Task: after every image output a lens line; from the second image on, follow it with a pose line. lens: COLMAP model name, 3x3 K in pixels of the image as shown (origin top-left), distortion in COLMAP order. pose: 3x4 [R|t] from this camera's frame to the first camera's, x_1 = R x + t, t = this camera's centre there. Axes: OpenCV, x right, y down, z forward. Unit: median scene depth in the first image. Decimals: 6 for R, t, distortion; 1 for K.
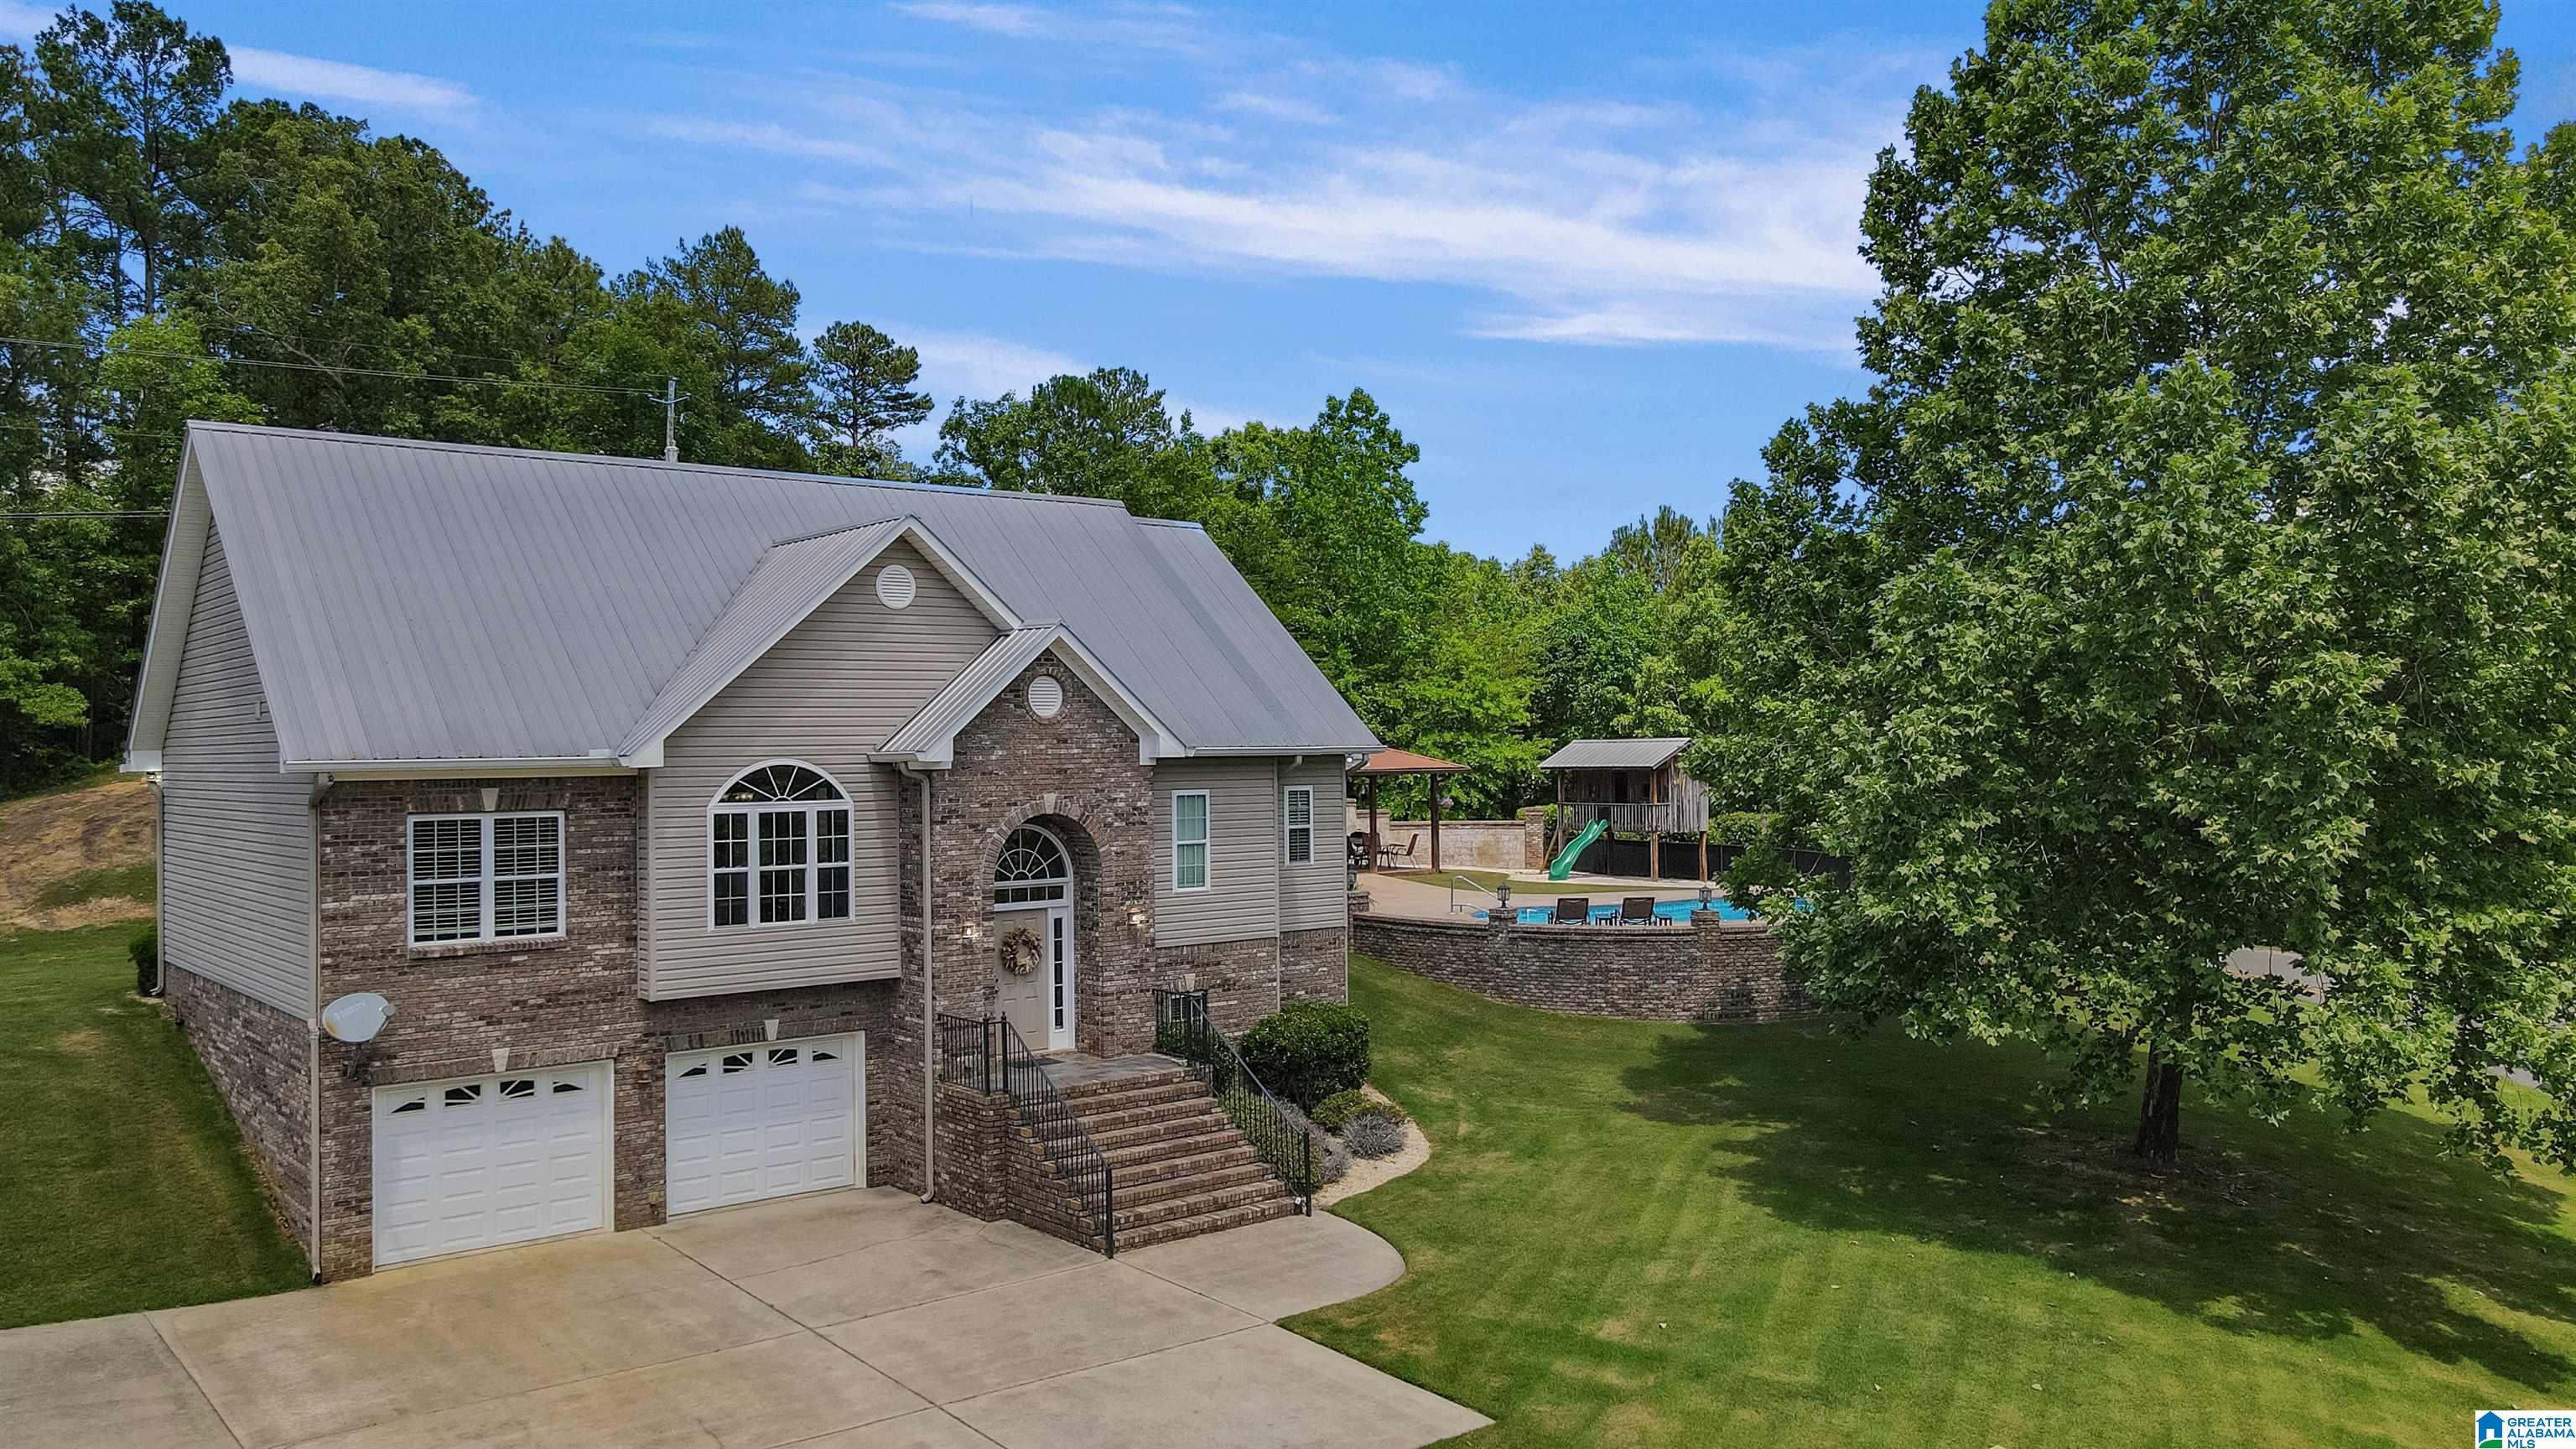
lens RADIAL K [[1902.7, 0, 1281.1], [0, 1902.7, 711.2], [0, 0, 1]] dist [-0.016176, 0.063025]
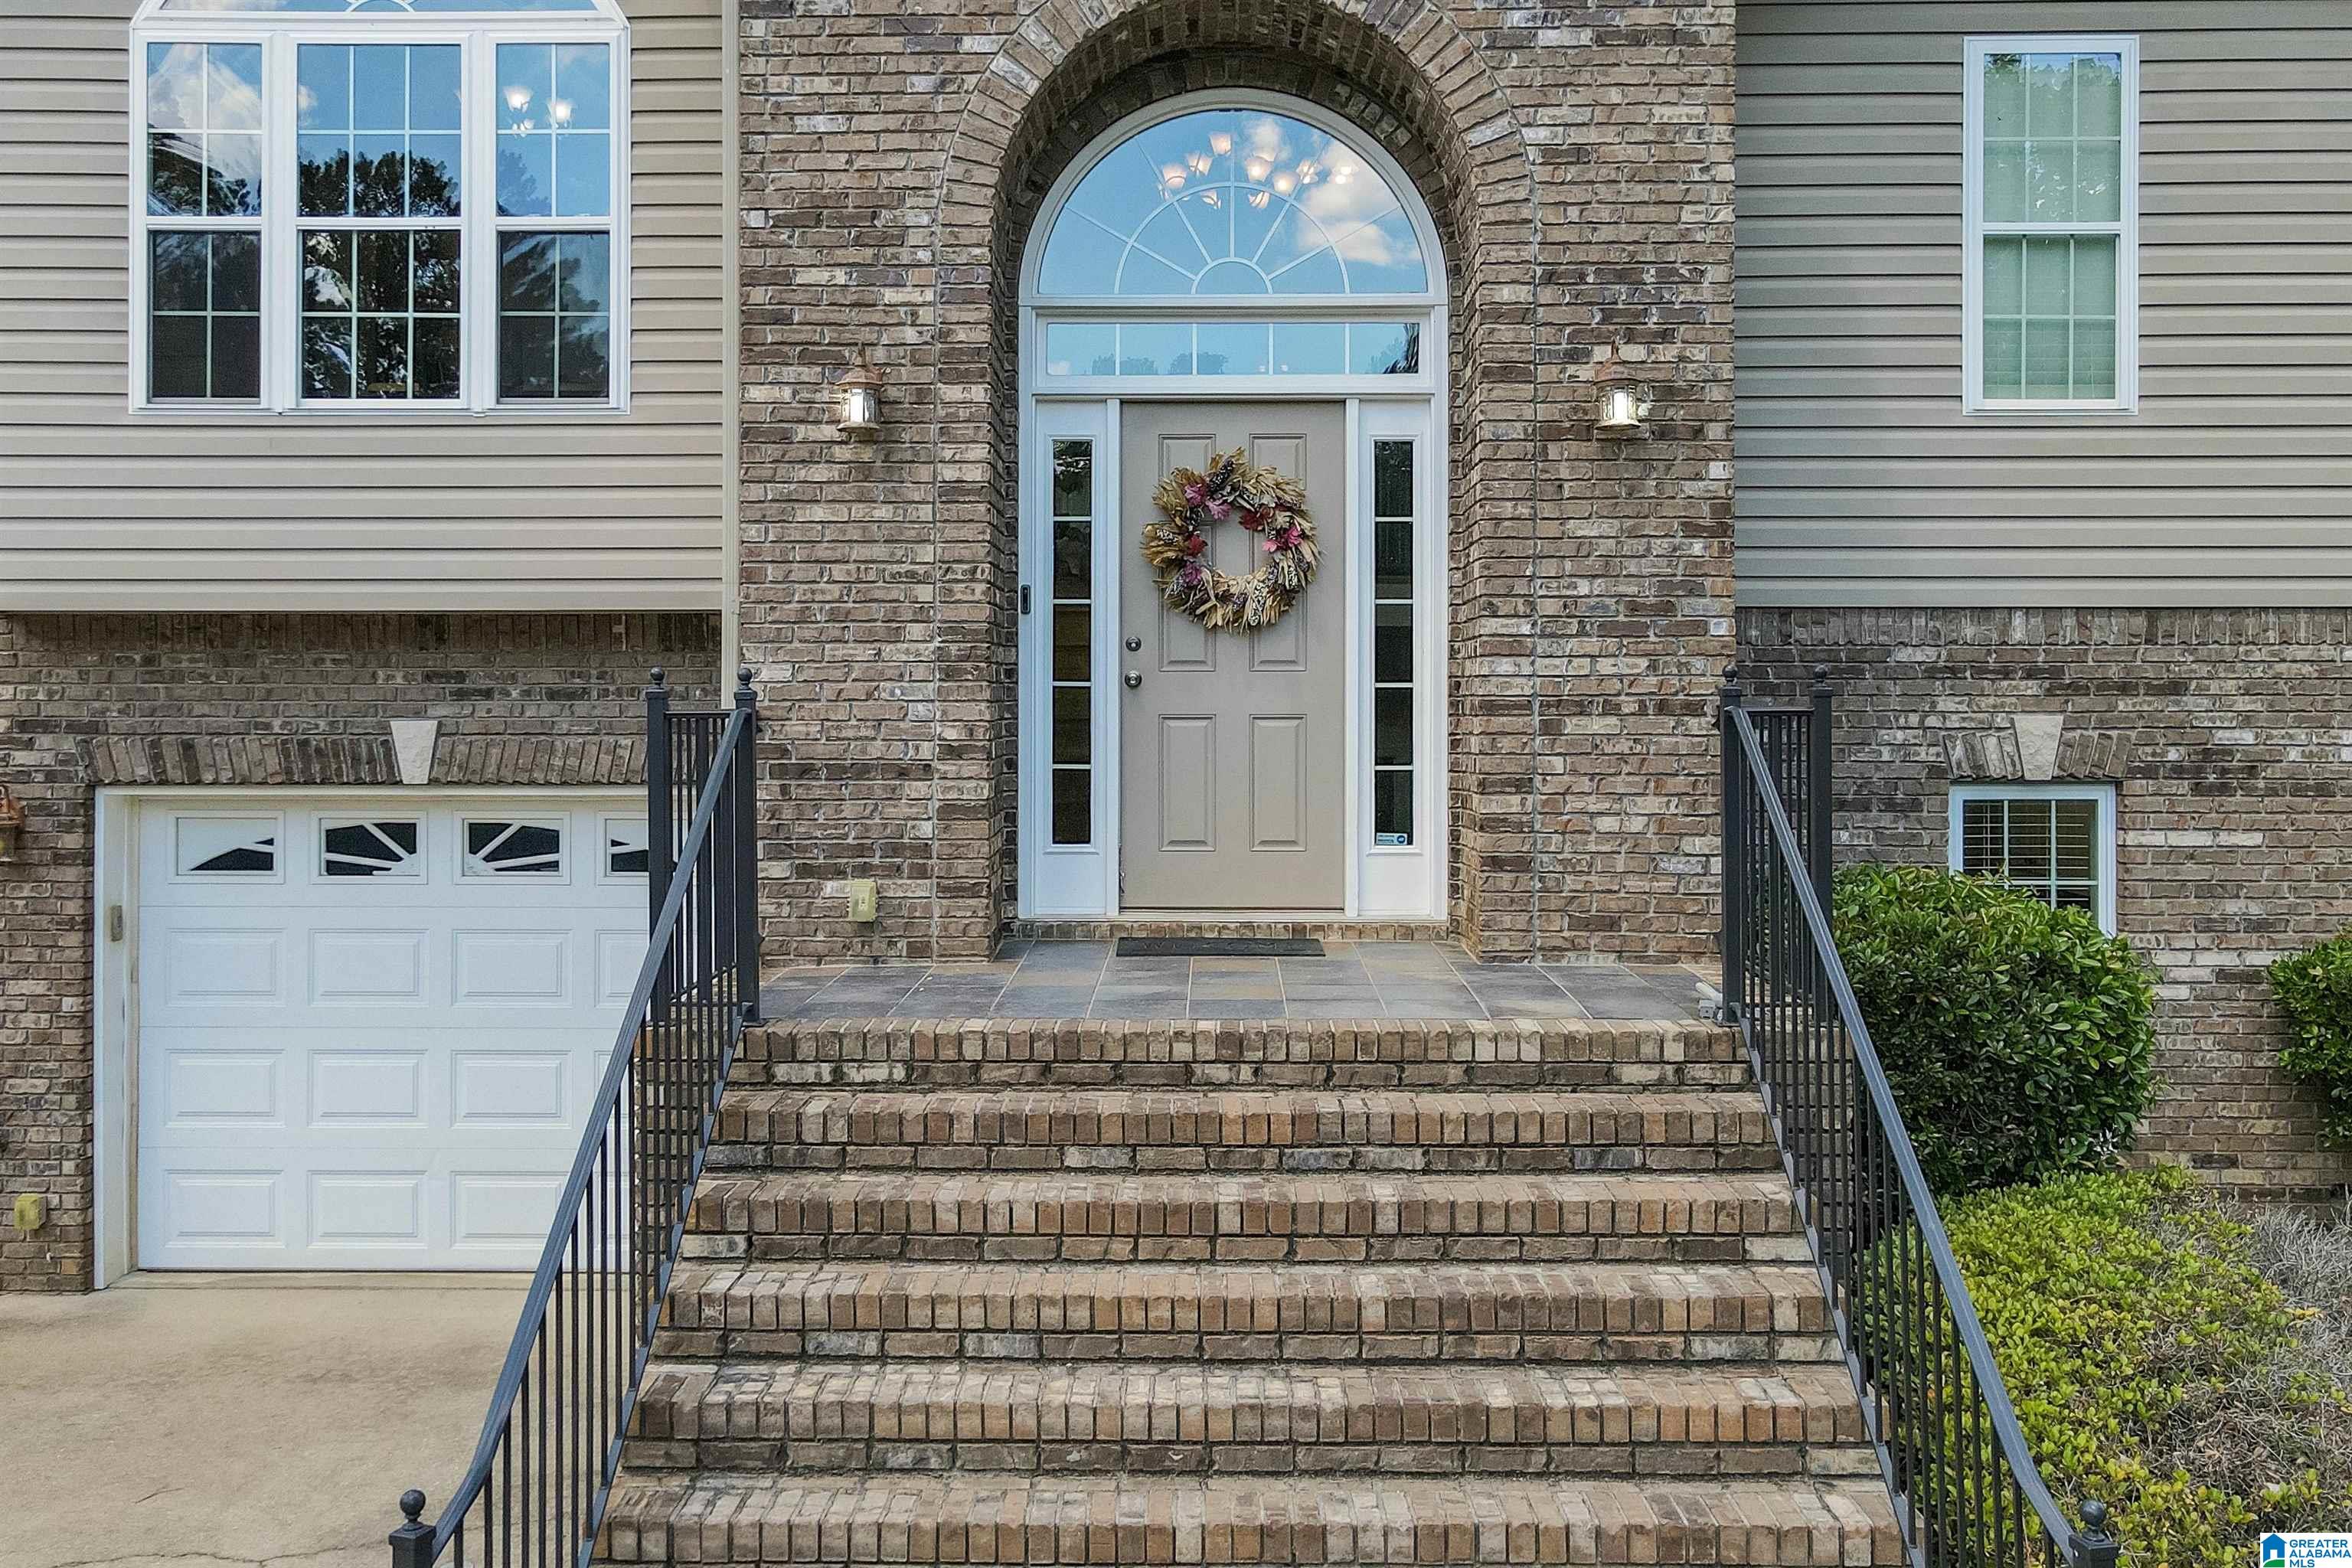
lens RADIAL K [[2068.8, 0, 1165.8], [0, 2068.8, 693.6], [0, 0, 1]] dist [0.004358, 0.009219]
pose [[0.764359, 0.011441, -0.644689, 0.052257], [0.002157, 0.999792, 0.020300, 0.142369], [0.644787, -0.016907, 0.764175, 0.767156]]
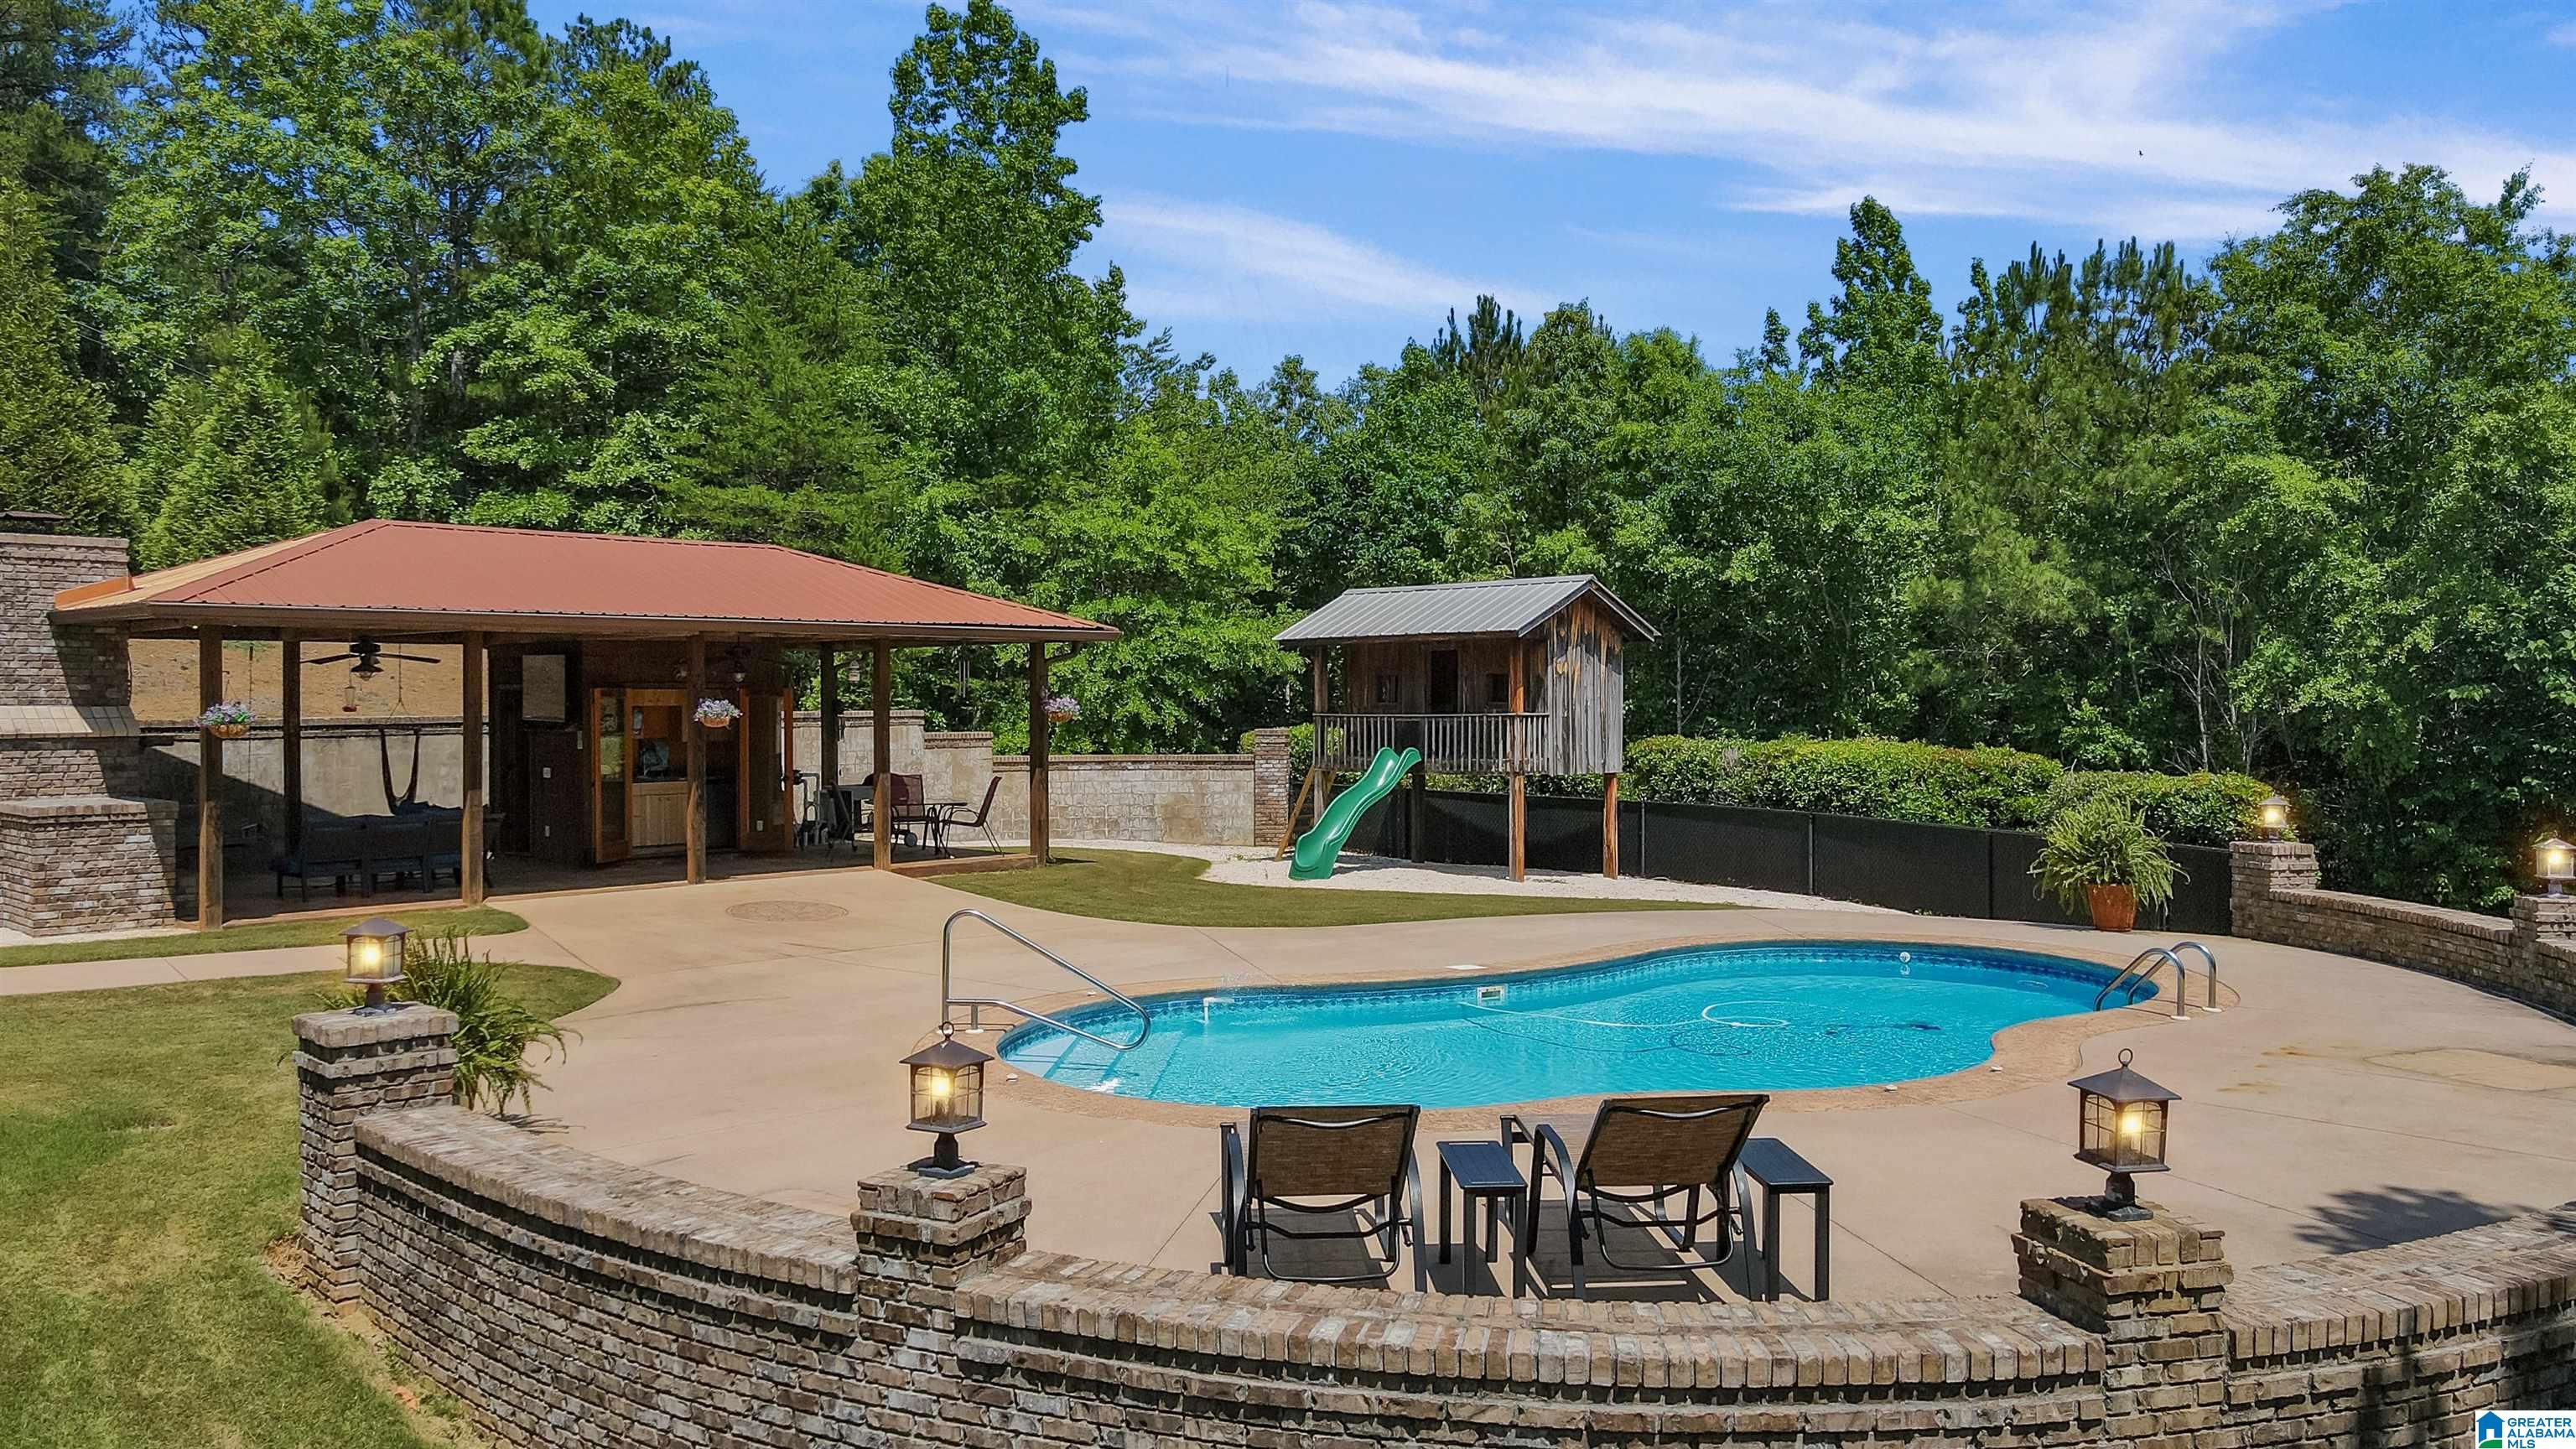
lens RADIAL K [[1925.3, 0, 1288.0], [0, 1925.3, 724.5], [0, 0, 1]] dist [-0.002848, 0.037435]
pose [[0.992665, 0.005228, 0.120781, 0.172188], [-0.009179, 0.999440, 0.032178, 0.075700], [-0.120545, -0.033050, 0.992158, 1.111493]]
